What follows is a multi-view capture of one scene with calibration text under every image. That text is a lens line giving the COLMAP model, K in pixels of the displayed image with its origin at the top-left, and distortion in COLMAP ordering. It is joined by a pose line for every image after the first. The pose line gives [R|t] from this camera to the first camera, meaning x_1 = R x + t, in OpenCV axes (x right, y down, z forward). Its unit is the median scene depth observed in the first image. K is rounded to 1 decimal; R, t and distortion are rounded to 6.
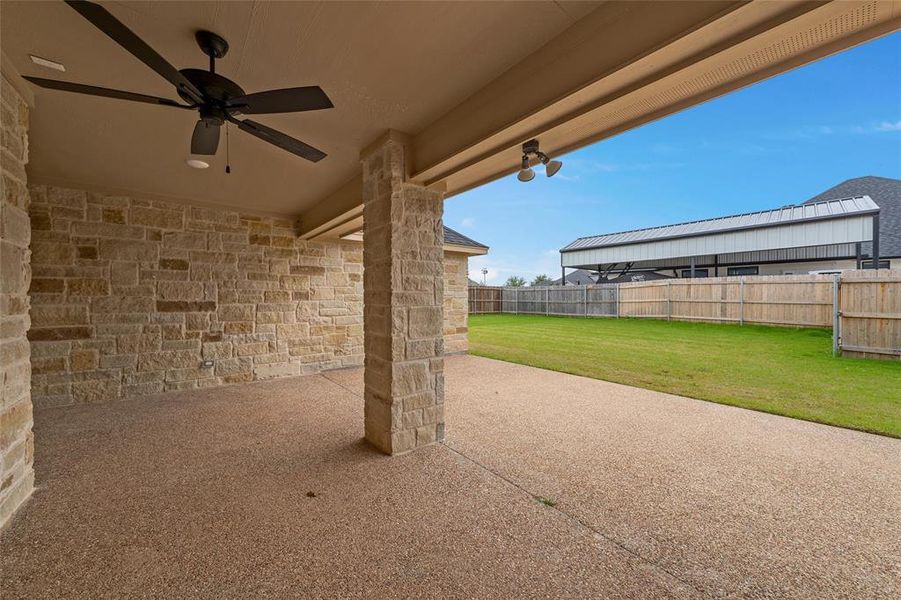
lens RADIAL K [[323.1, 0, 450.5], [0, 323.1, 300.0], [0, 0, 1]] dist [0.000194, 0.000015]
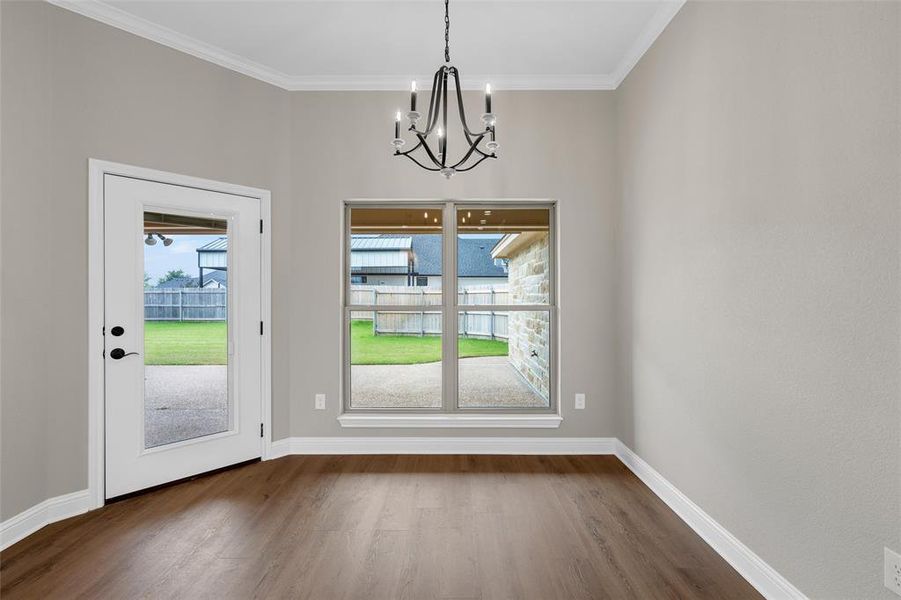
lens RADIAL K [[386.9, 0, 450.5], [0, 386.9, 300.0], [0, 0, 1]] dist [-0.000491, -0.000026]
pose [[0.630733, -0.003449, 0.775992, -0.056991], [0.006235, 0.999980, -0.000624, -0.005361], [-0.775975, 0.005232, 0.630742, -0.245226]]
